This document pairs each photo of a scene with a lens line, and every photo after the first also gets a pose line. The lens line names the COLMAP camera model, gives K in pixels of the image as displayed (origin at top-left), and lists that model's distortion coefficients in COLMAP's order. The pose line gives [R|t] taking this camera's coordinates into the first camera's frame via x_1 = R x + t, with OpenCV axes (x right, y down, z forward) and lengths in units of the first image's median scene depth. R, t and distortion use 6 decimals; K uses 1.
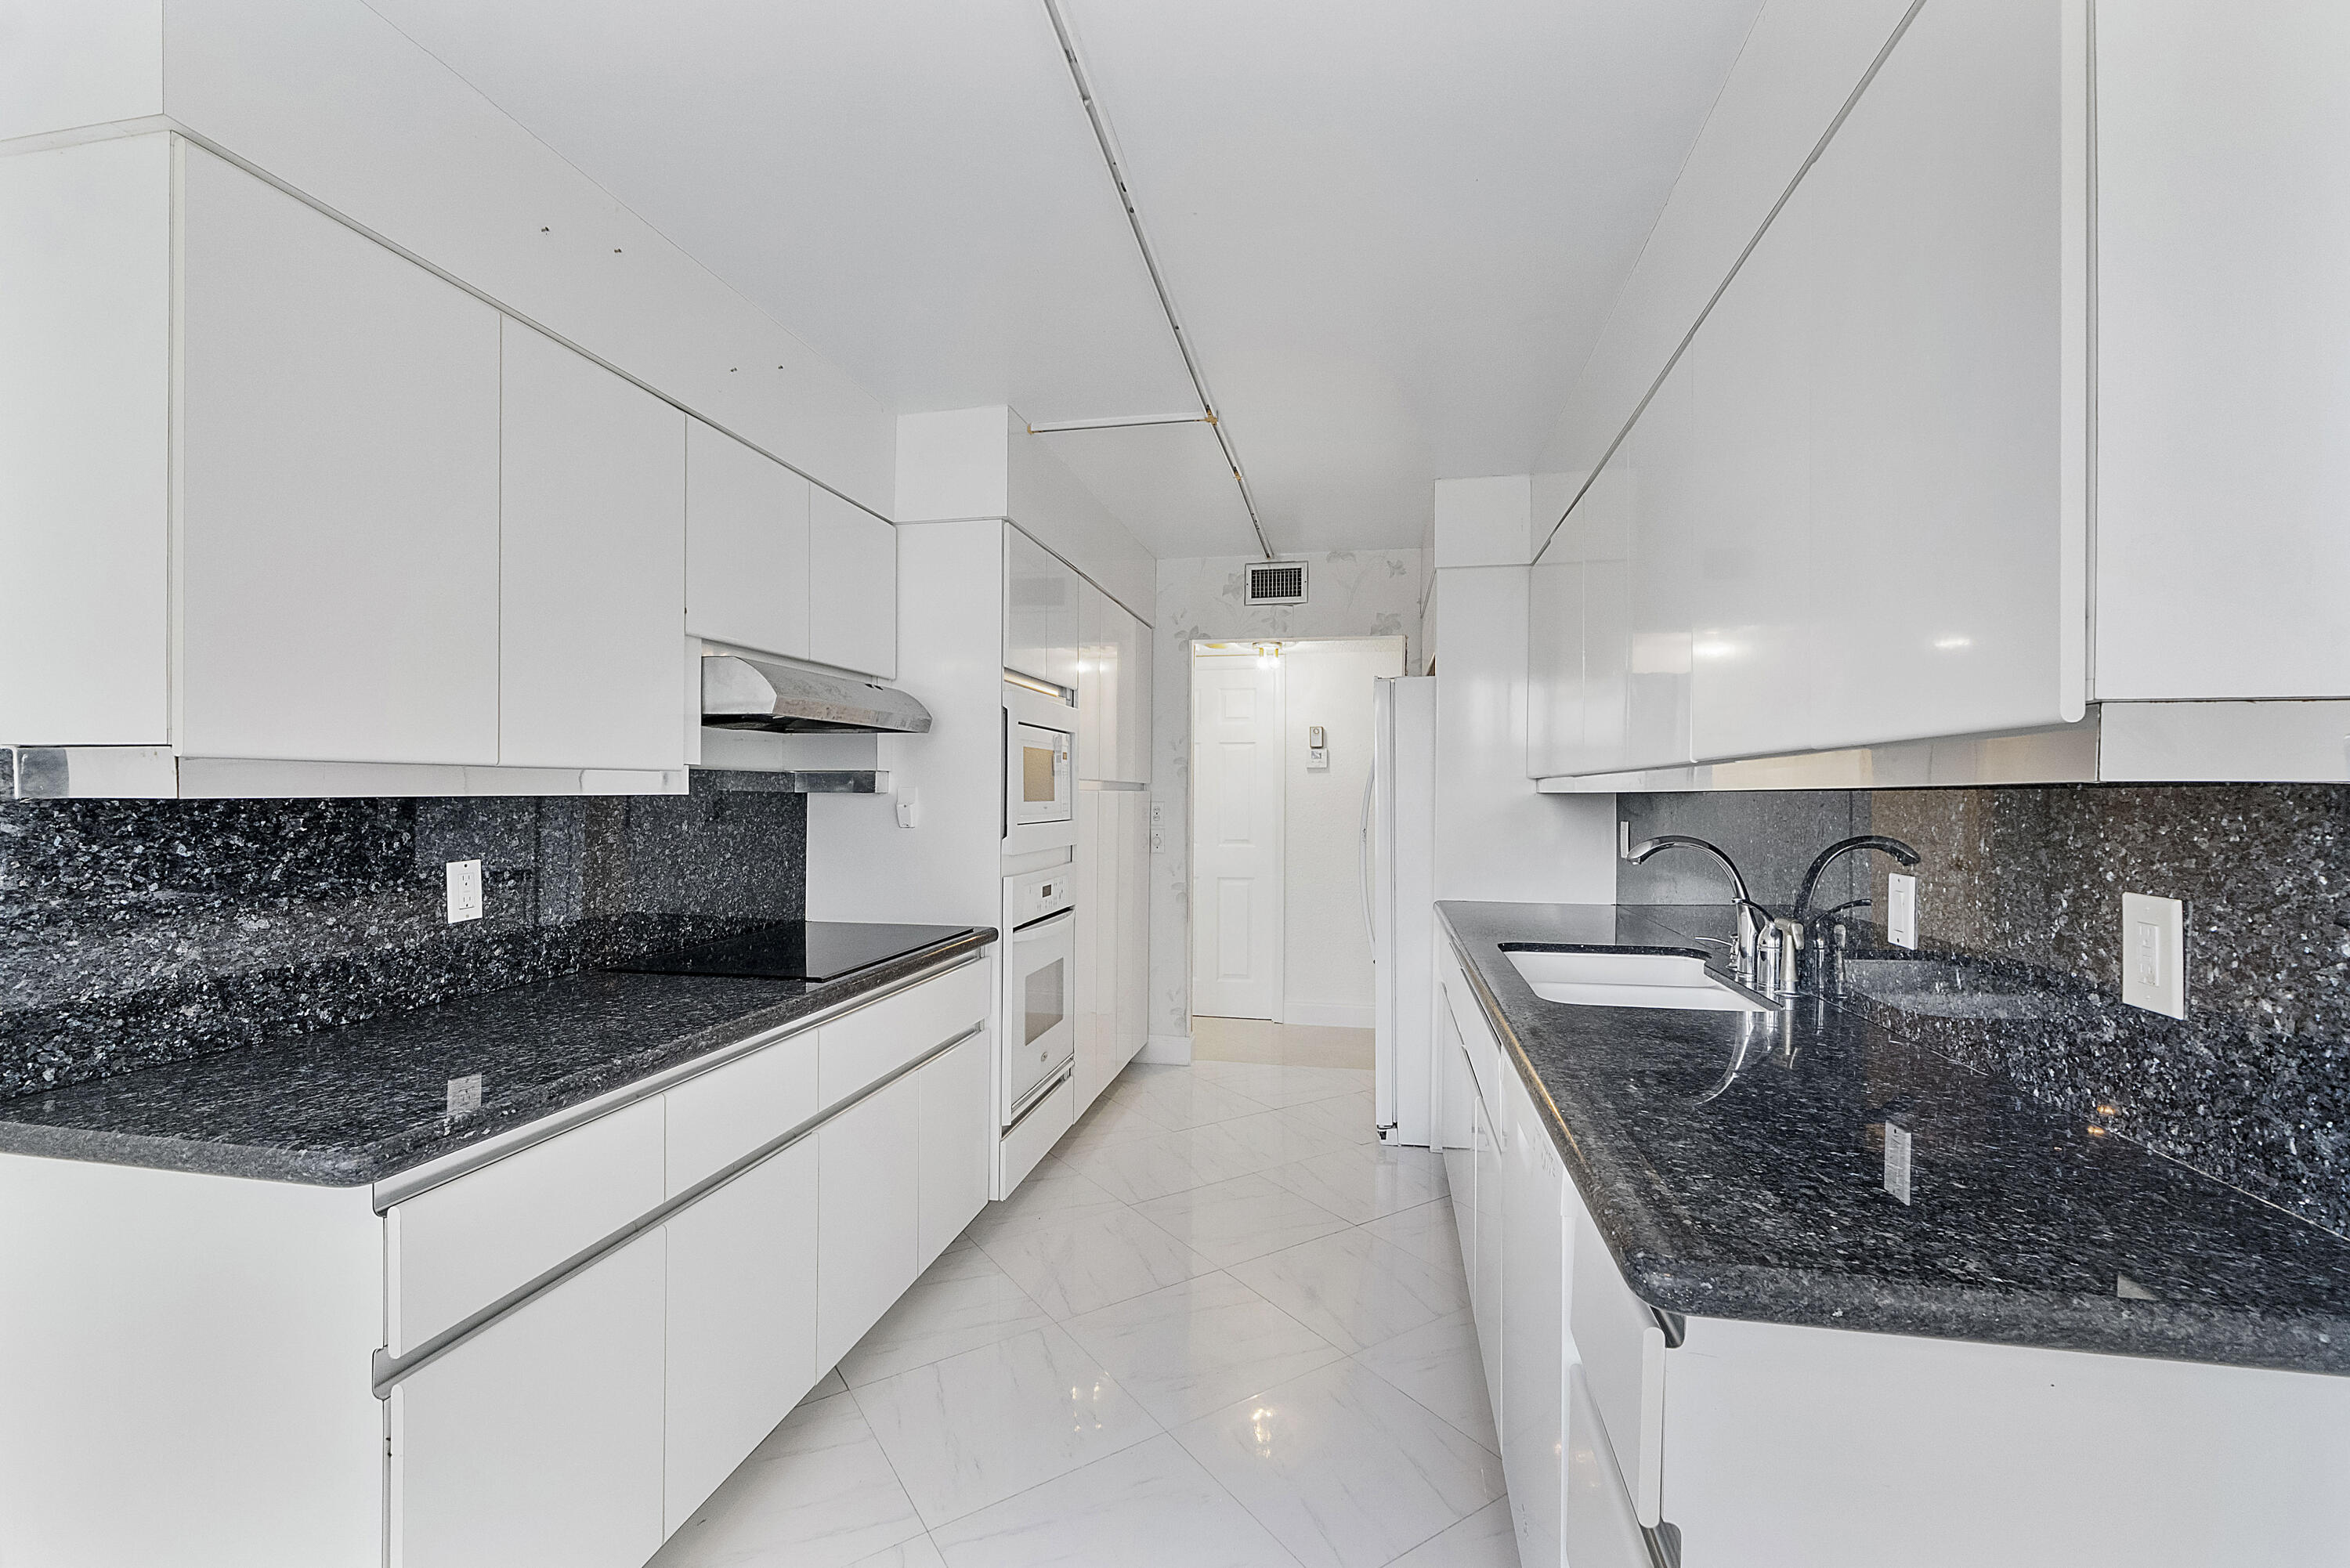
lens RADIAL K [[1003.3, 0, 1177.0], [0, 1003.3, 789.4], [0, 0, 1]] dist [-0.008283, 0.000416]
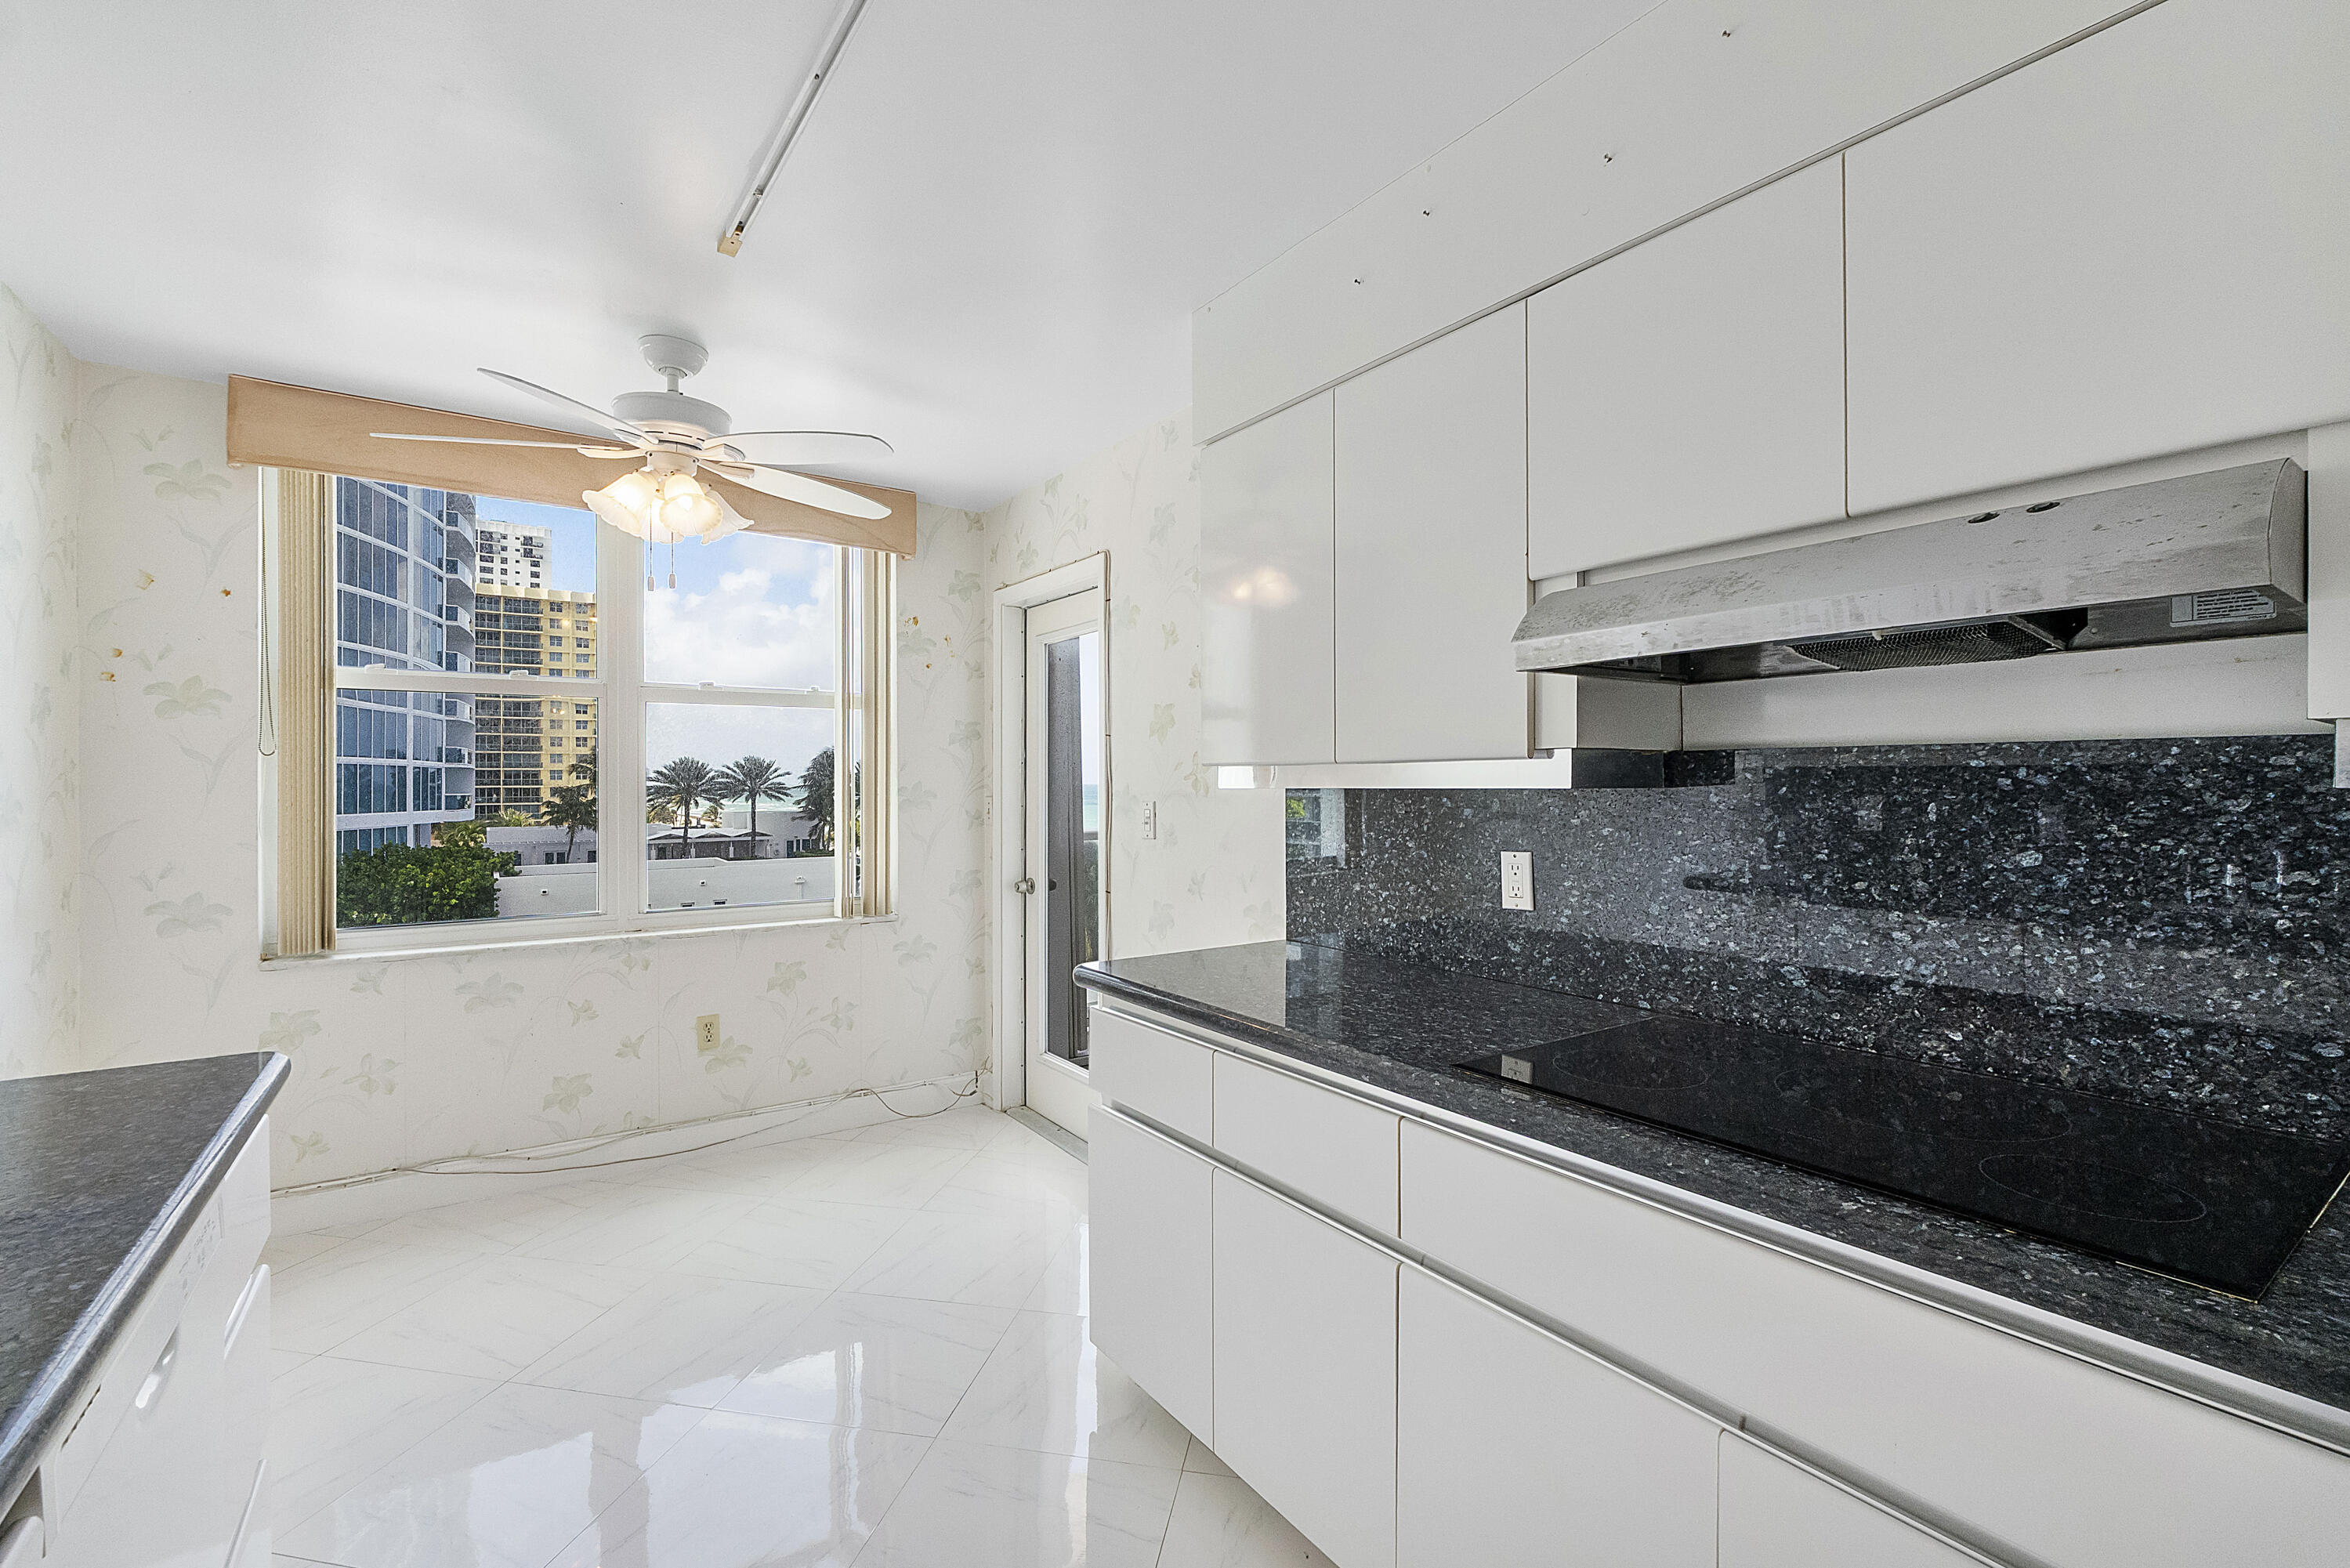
lens RADIAL K [[1003.4, 0, 1185.1], [0, 1003.4, 774.3], [0, 0, 1]] dist [-0.008283, 0.000416]
pose [[-0.691689, -0.006236, -0.722168, 0.260845], [0.003096, 0.999928, -0.011600, 0.002969], [0.722189, -0.010260, -0.691620, 1.389823]]
